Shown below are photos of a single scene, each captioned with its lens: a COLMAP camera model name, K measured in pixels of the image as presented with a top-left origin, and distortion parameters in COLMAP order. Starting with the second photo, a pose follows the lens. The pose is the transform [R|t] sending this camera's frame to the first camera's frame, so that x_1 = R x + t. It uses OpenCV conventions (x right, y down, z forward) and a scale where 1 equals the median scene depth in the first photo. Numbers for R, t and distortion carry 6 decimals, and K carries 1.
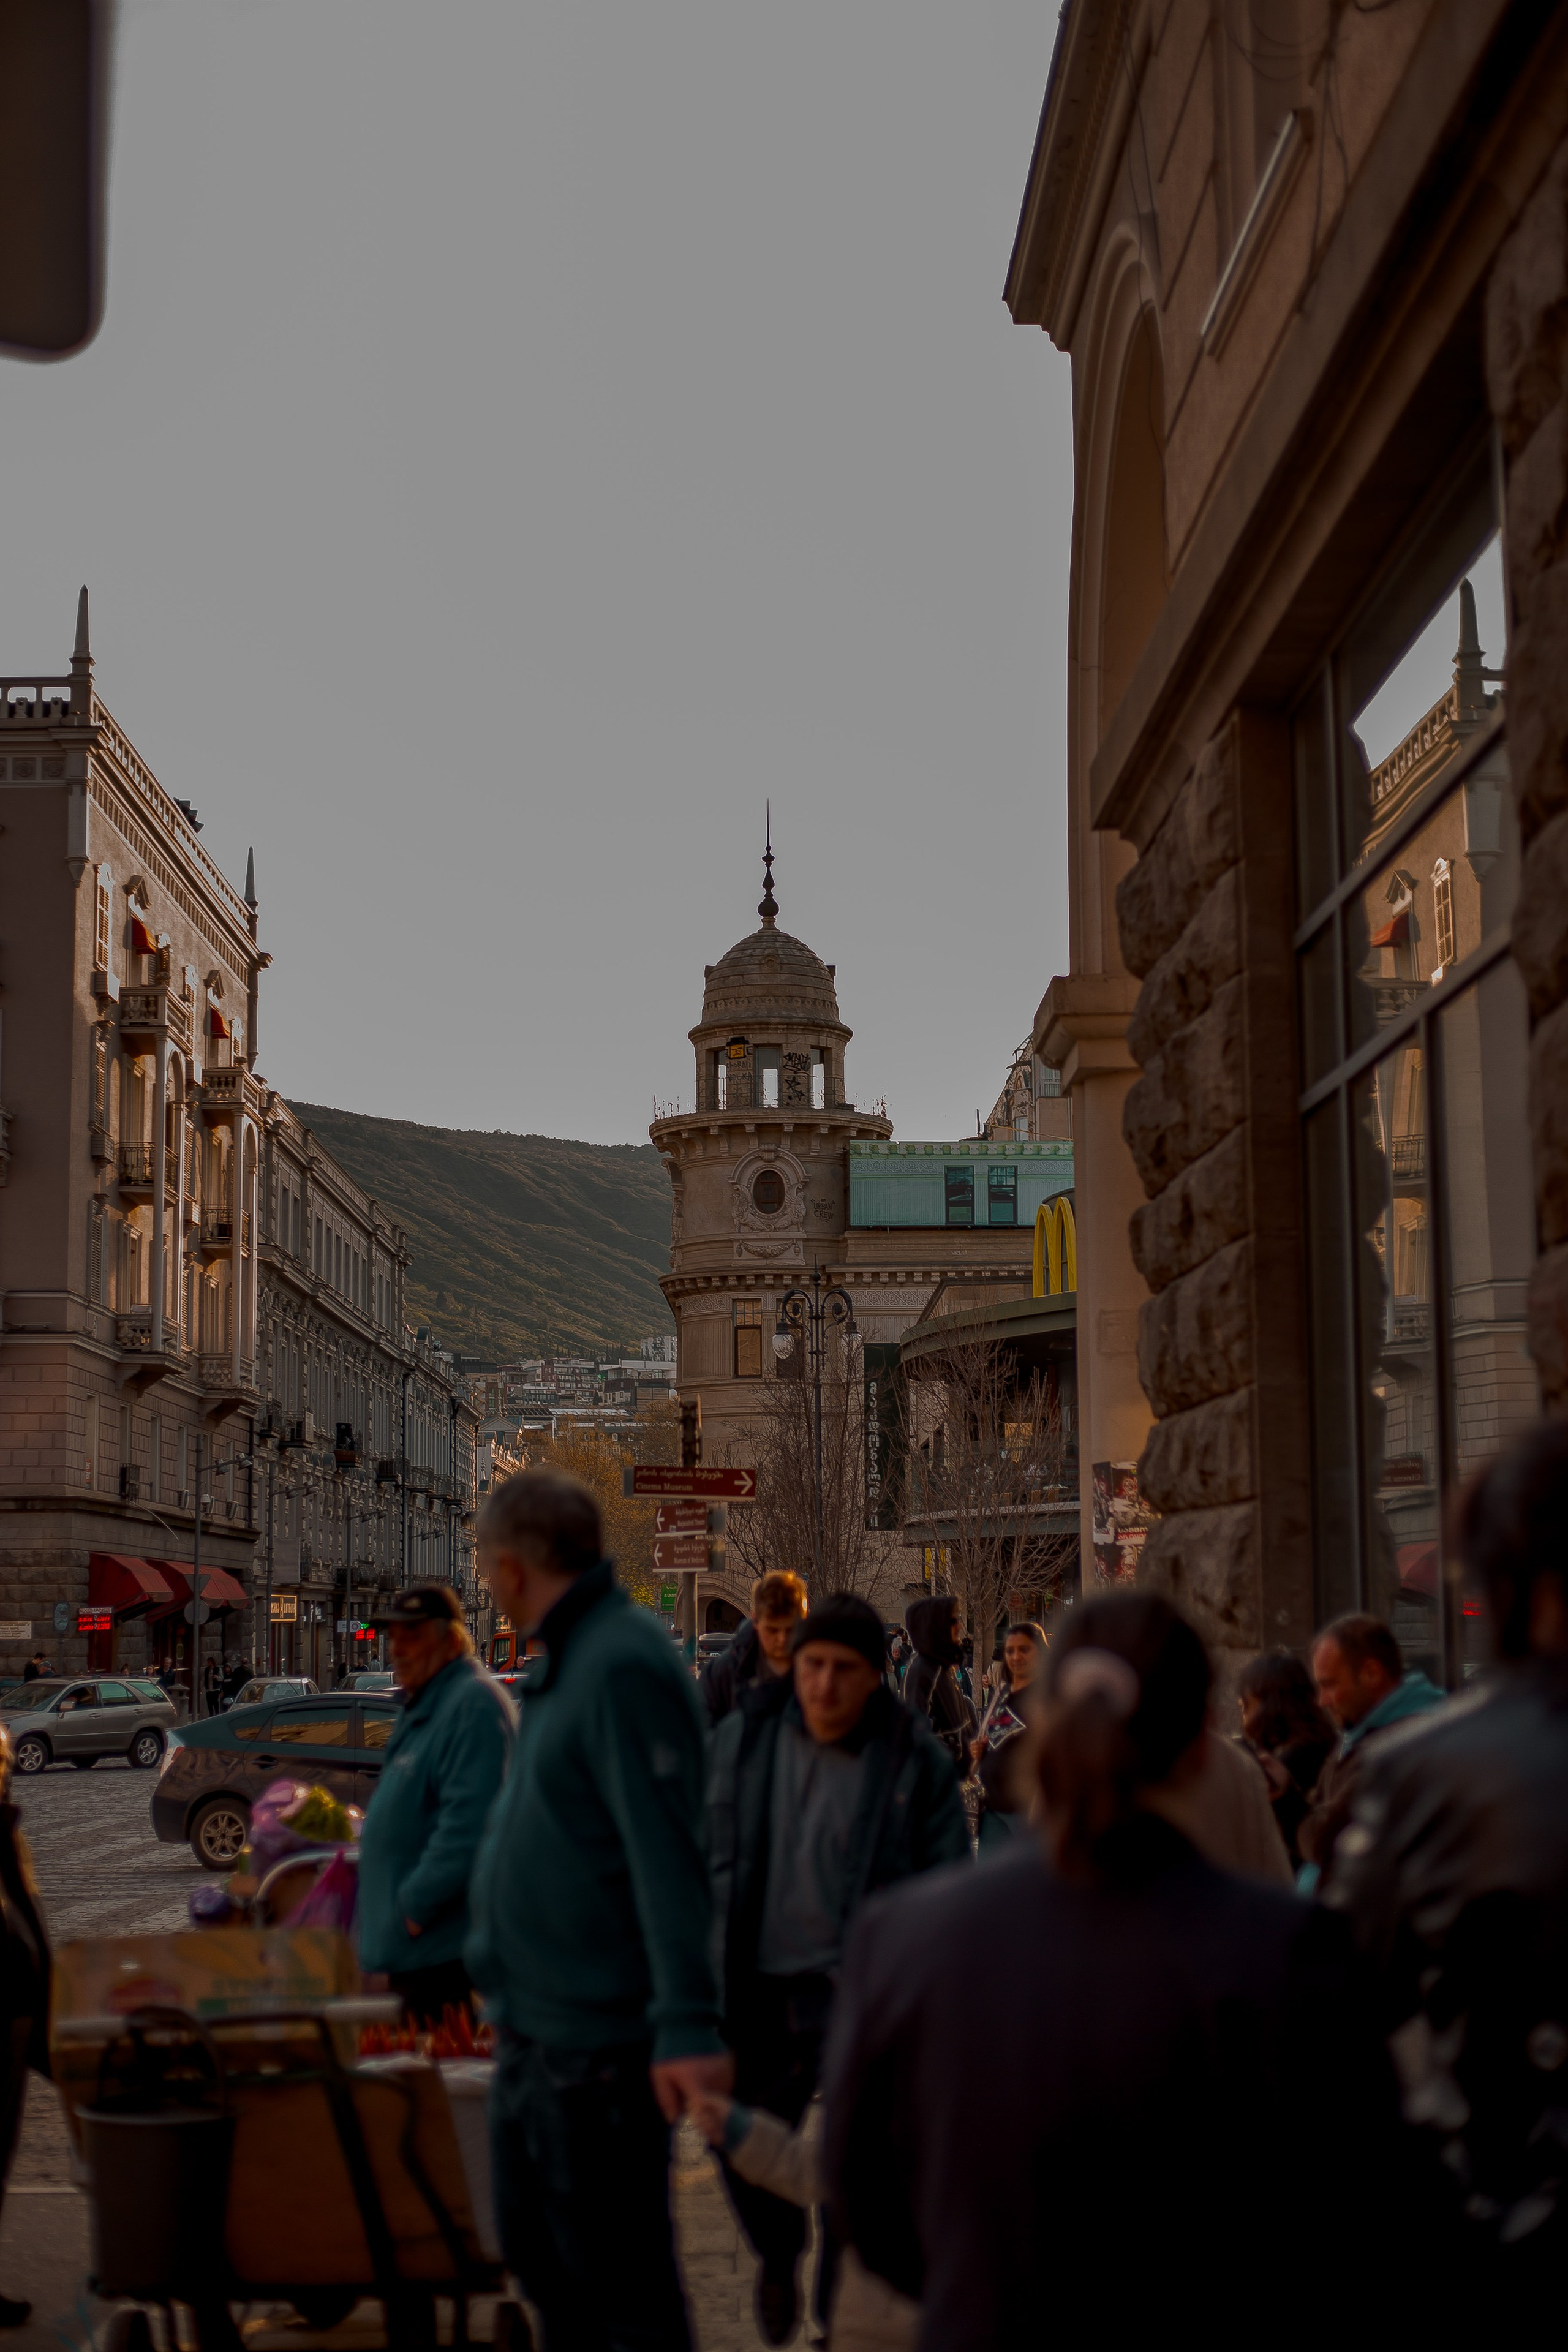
lens RADIAL K [[3445.3, 0, 782.1], [0, 3445.3, 1126.9], [0, 0, 1]] dist [-0.122409, -0.001935]
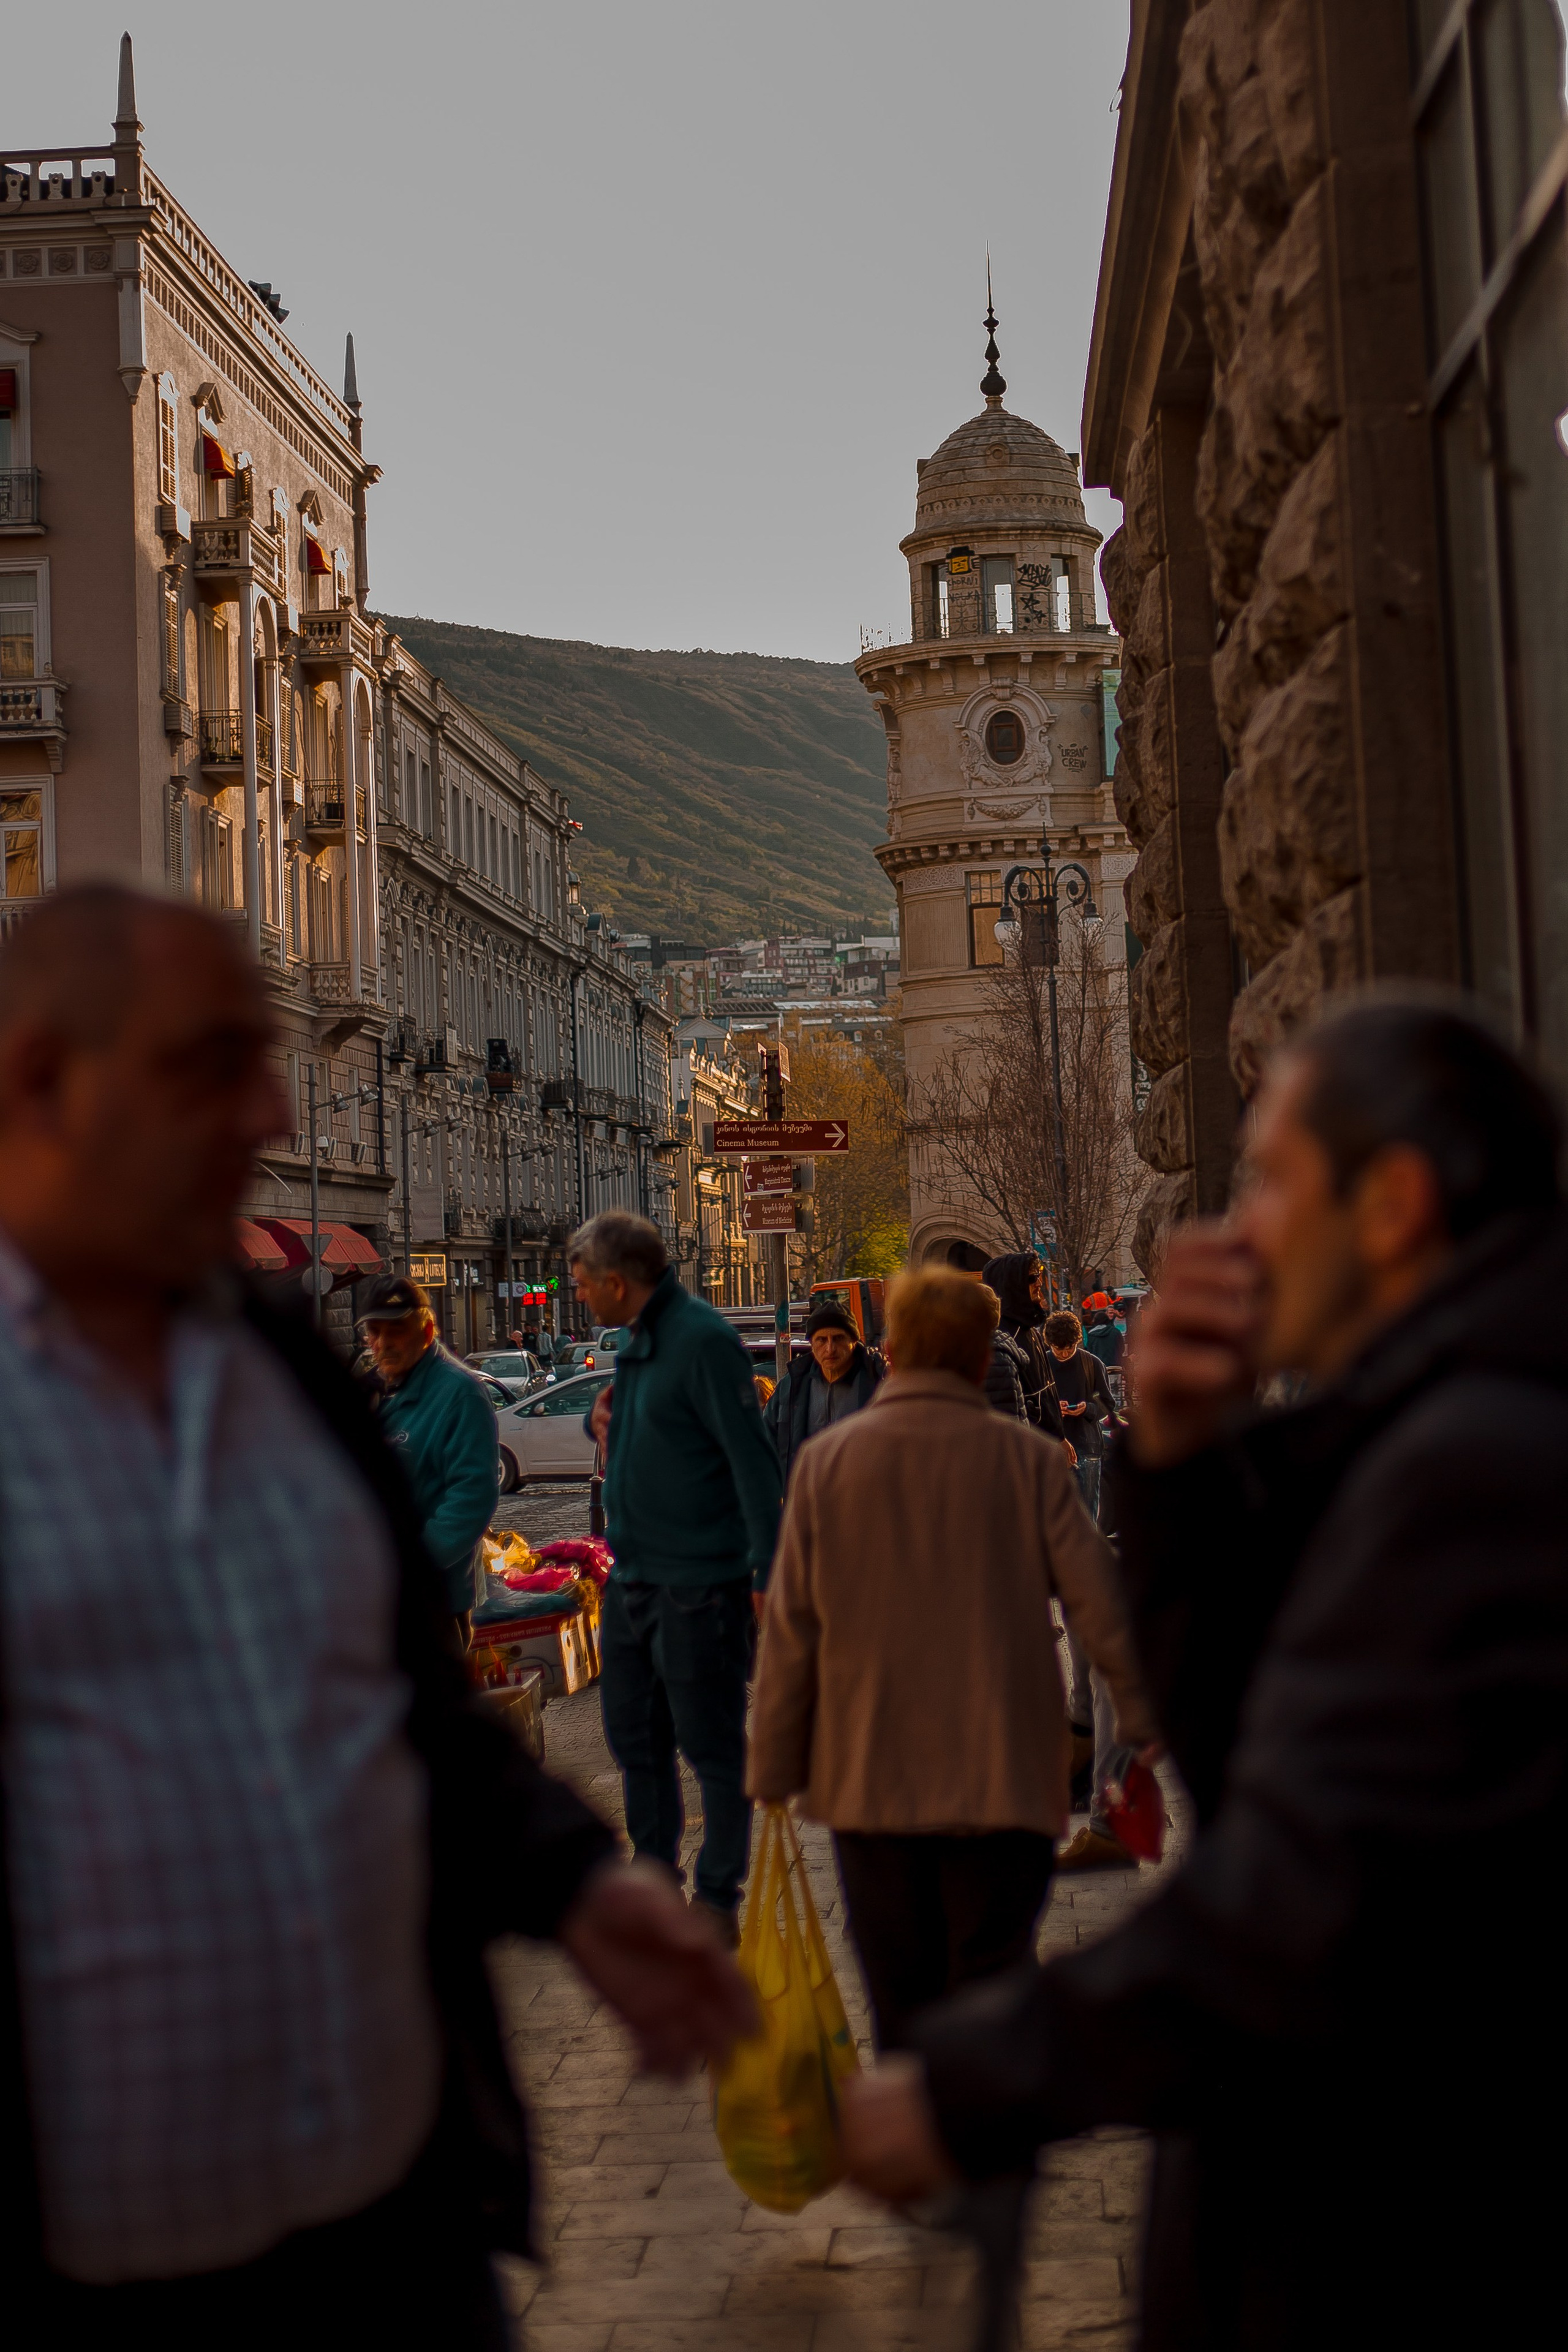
lens RADIAL K [[4411.0, 0, 947.3], [0, 4411.0, 815.9], [0, 0, 1]] dist [-0.120834, 0.043531]
pose [[0.998997, -0.035373, -0.027440, 0.010784], [0.036481, 0.998492, 0.041016, -0.005982], [0.025948, -0.041976, 0.998782, -0.036311]]
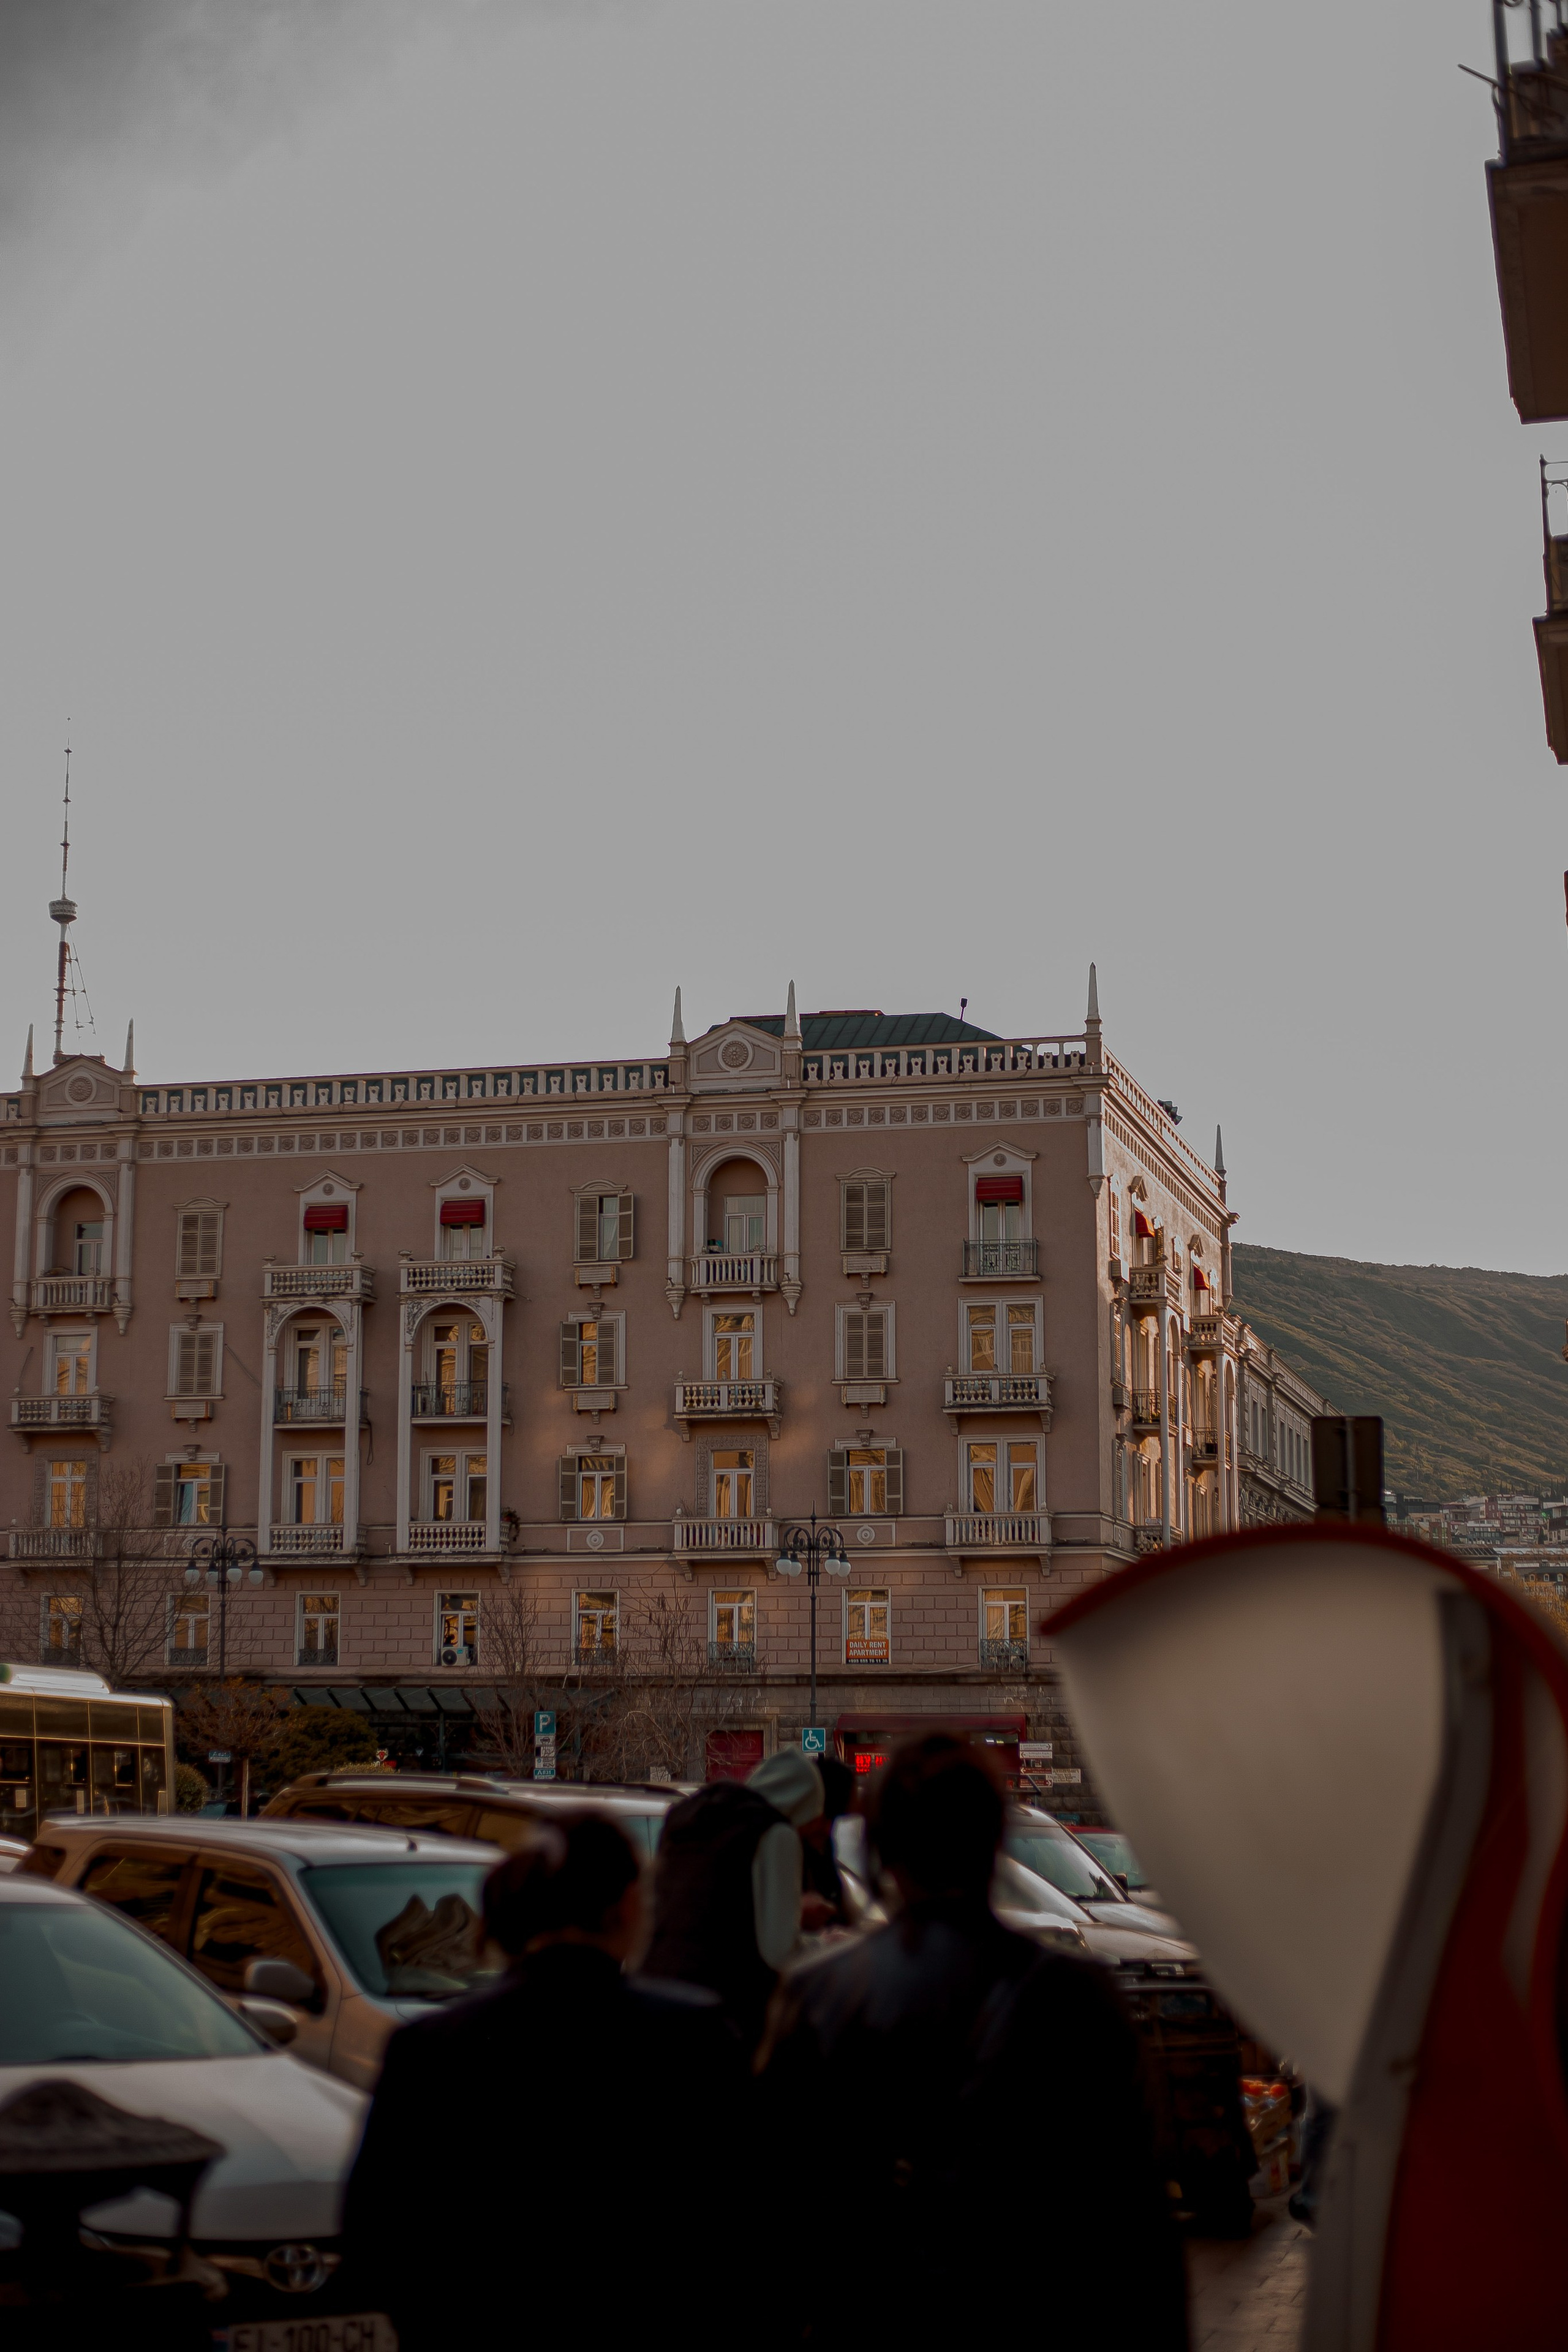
lens RADIAL K [[3445.3, 0, 782.1], [0, 3445.3, 1126.9], [0, 0, 1]] dist [-0.122409, -0.001935]
pose [[0.963398, -0.039121, -0.265204, 0.019499], [0.028535, 0.998639, -0.043656, -0.034285], [0.266551, 0.034490, 0.963203, -0.221162]]
